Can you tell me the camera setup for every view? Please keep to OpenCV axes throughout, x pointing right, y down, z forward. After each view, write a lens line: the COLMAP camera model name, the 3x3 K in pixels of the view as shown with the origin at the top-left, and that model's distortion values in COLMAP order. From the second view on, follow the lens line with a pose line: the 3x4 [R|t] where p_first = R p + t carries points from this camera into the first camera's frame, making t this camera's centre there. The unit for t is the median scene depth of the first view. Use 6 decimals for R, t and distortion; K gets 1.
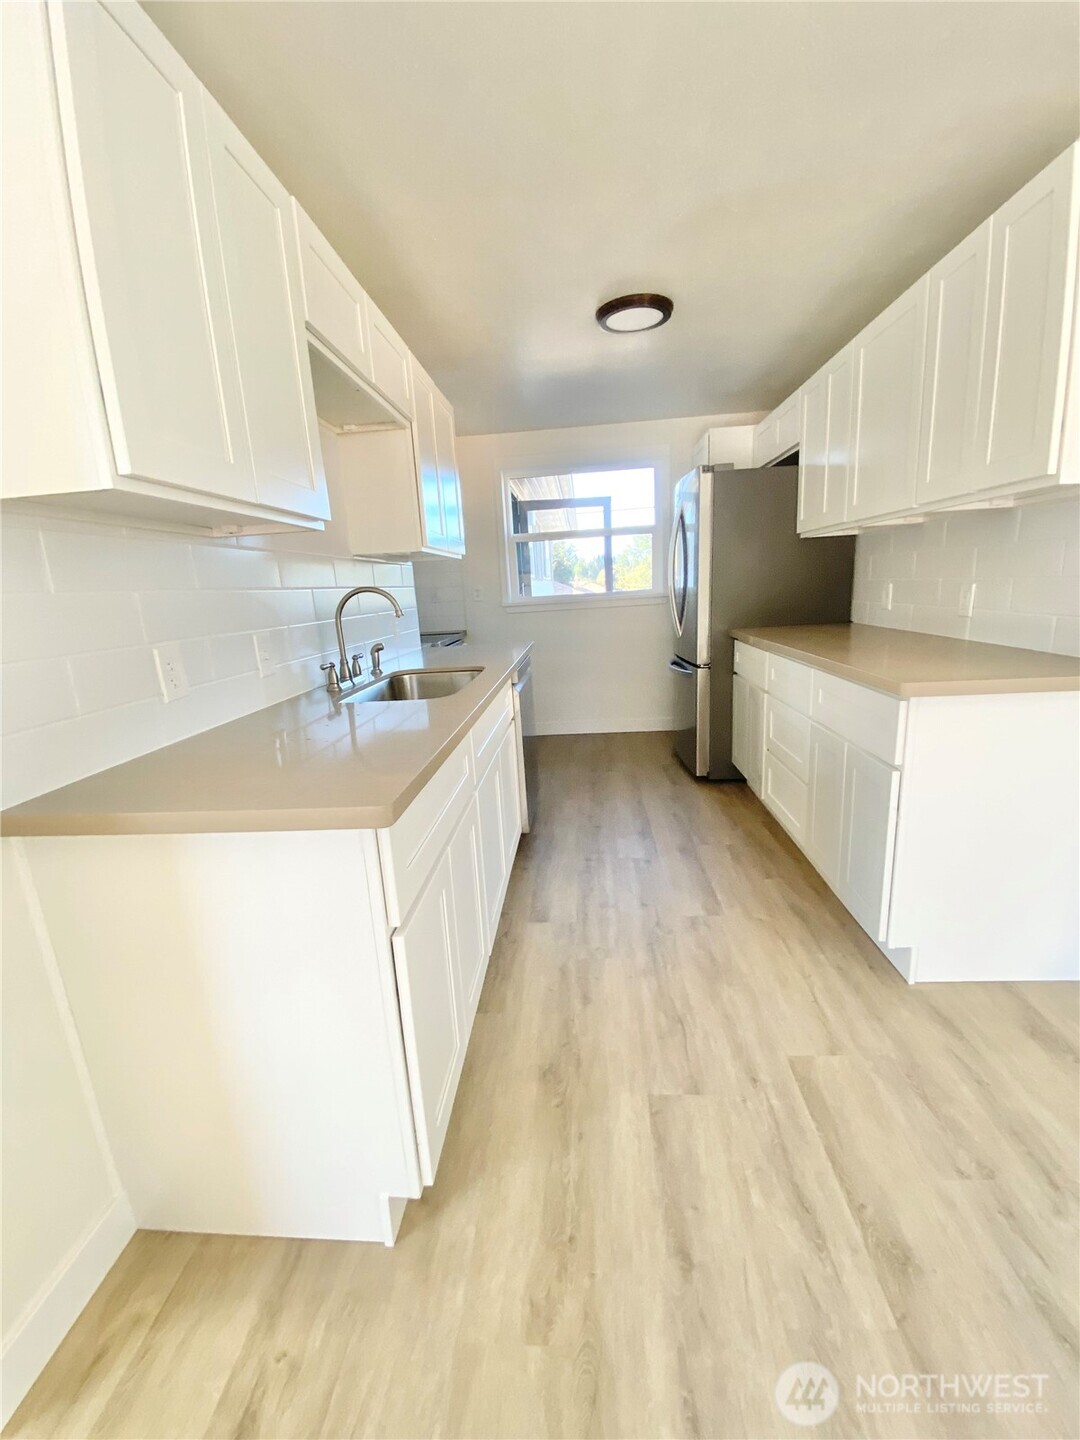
lens RADIAL K [[580.1, 0, 538.0], [0, 580.1, 717.9], [0, 0, 1]] dist [-0.015375, -0.002553]
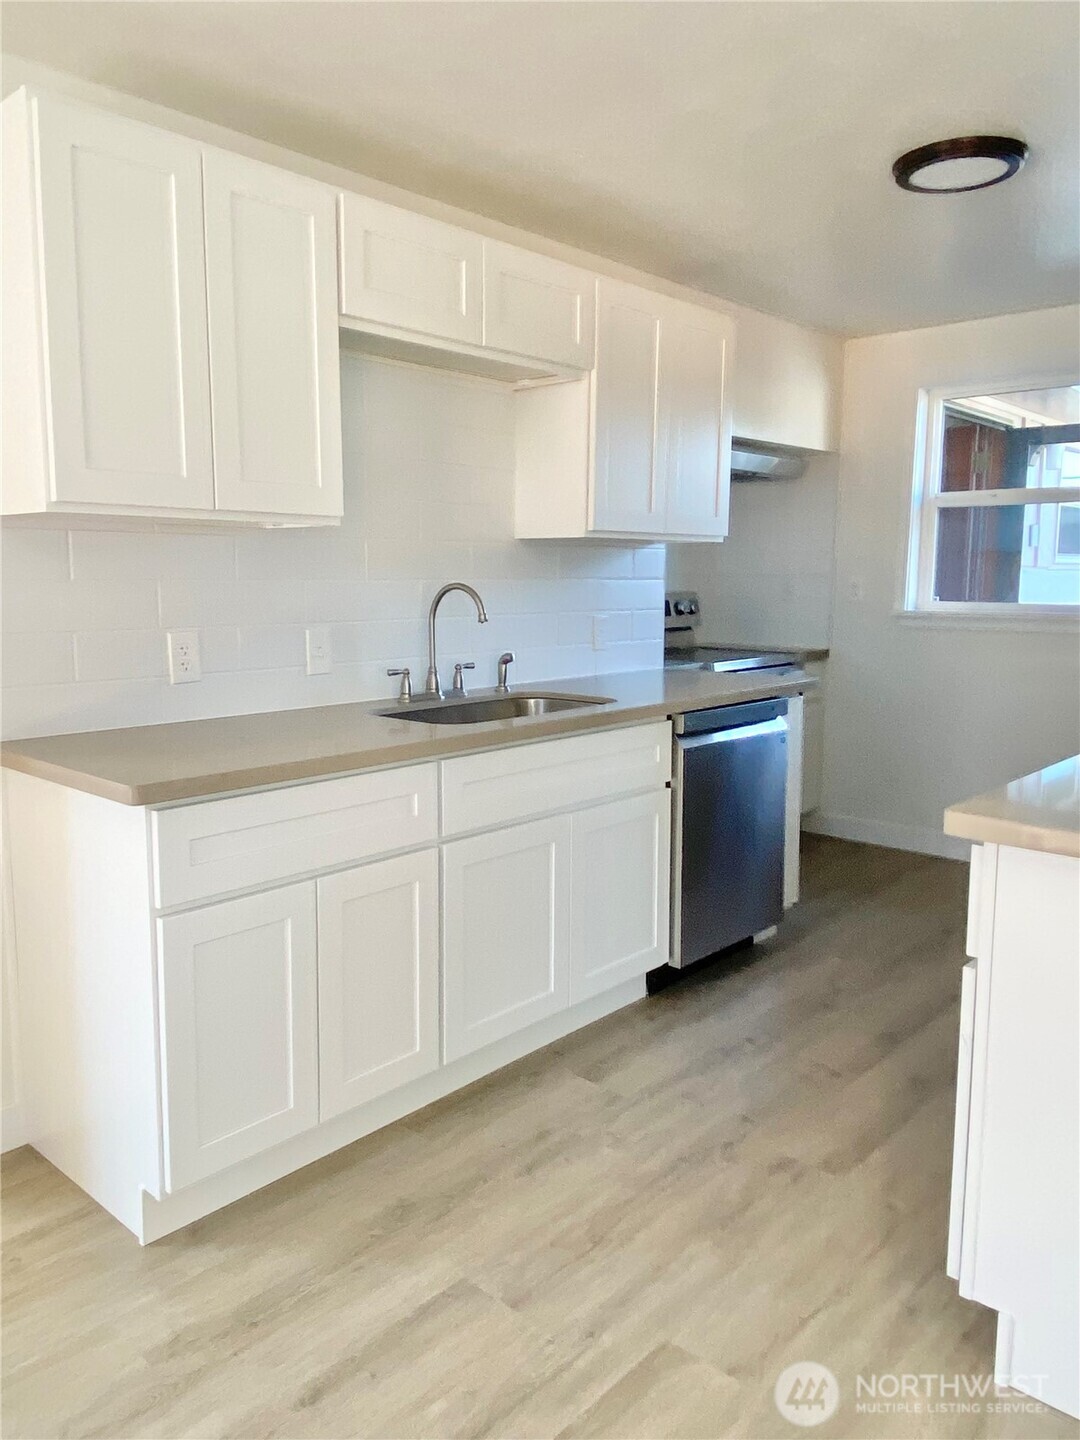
lens RADIAL K [[1059.6, 0, 540.8], [0, 1059.6, 715.7], [0, 0, 1]] dist [-0.031132, 0.003700]
pose [[0.790044, 0.149832, -0.594459, 0.821233], [-0.187770, 0.982211, -0.001986, -0.073551], [0.583586, 0.113191, 0.804124, -0.112507]]
